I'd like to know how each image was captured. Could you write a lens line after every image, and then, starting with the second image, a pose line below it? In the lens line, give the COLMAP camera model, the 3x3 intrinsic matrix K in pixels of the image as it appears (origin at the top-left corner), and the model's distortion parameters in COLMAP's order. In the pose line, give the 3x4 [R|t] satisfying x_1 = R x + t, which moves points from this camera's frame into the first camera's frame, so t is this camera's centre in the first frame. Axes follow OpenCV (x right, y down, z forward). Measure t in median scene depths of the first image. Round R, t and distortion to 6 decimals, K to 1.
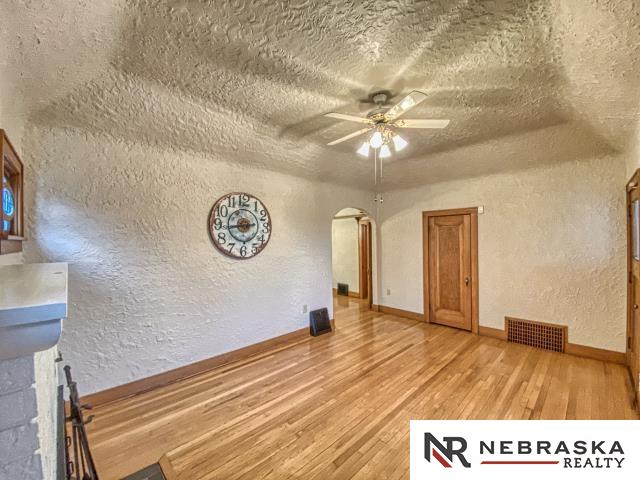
lens RADIAL K [[258.7, 0, 317.3], [0, 258.7, 240.2], [0, 0, 1]] dist [0.036645, -0.029218]
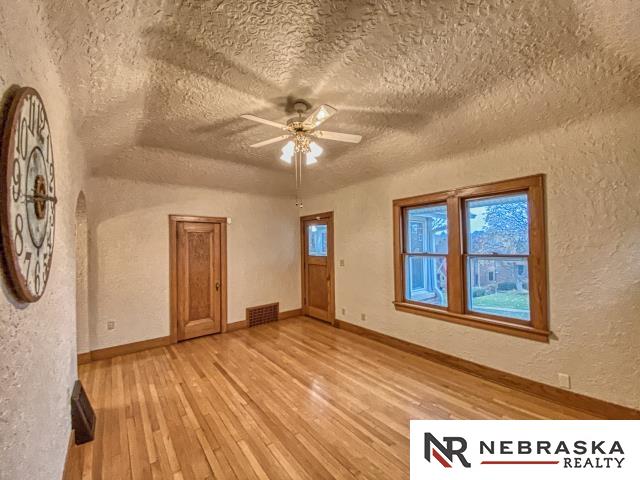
lens RADIAL K [[258.7, 0, 317.3], [0, 258.7, 240.2], [0, 0, 1]] dist [0.036645, -0.029218]
pose [[0.106586, 0.027209, 0.993931, -0.553864], [0.015619, 0.999456, -0.029035, 0.009902], [-0.994181, 0.018618, 0.106103, 0.603074]]
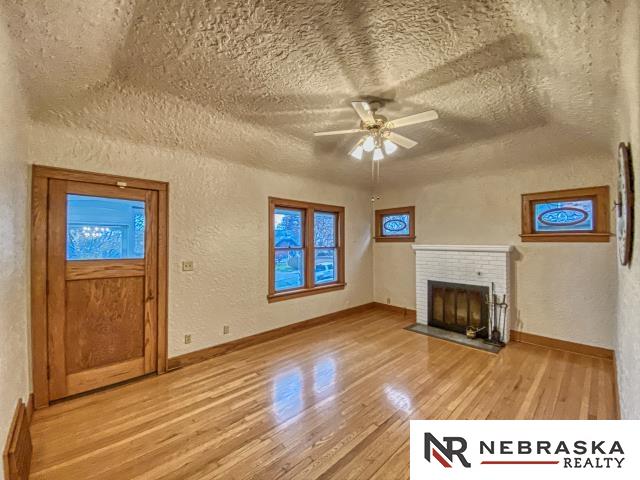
lens RADIAL K [[259.0, 0, 317.7], [0, 259.0, 240.6], [0, 0, 1]] dist [0.036452, -0.025725]
pose [[-0.999655, 0.012100, 0.023295, 0.330413], [0.011910, 0.999895, -0.008278, 0.016442], [-0.023393, -0.007998, -0.999694, 1.513508]]
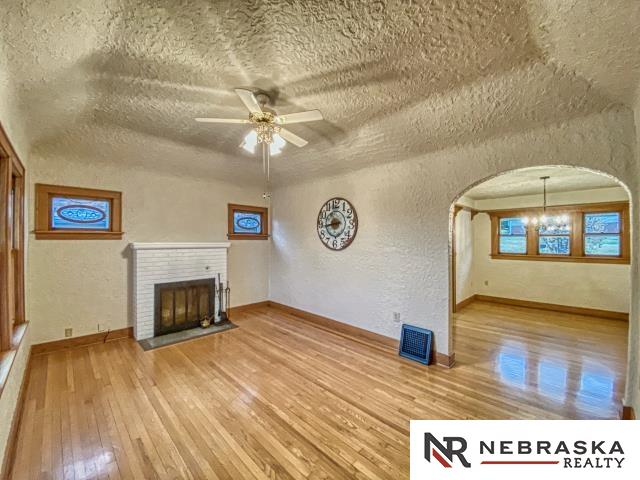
lens RADIAL K [[259.0, 0, 317.7], [0, 259.0, 240.6], [0, 0, 1]] dist [0.036452, -0.025725]
pose [[0.011016, 0.012902, -0.999856, 0.939984], [-0.001909, 0.999915, 0.012882, 0.008509], [0.999937, 0.001767, 0.011040, 0.875111]]
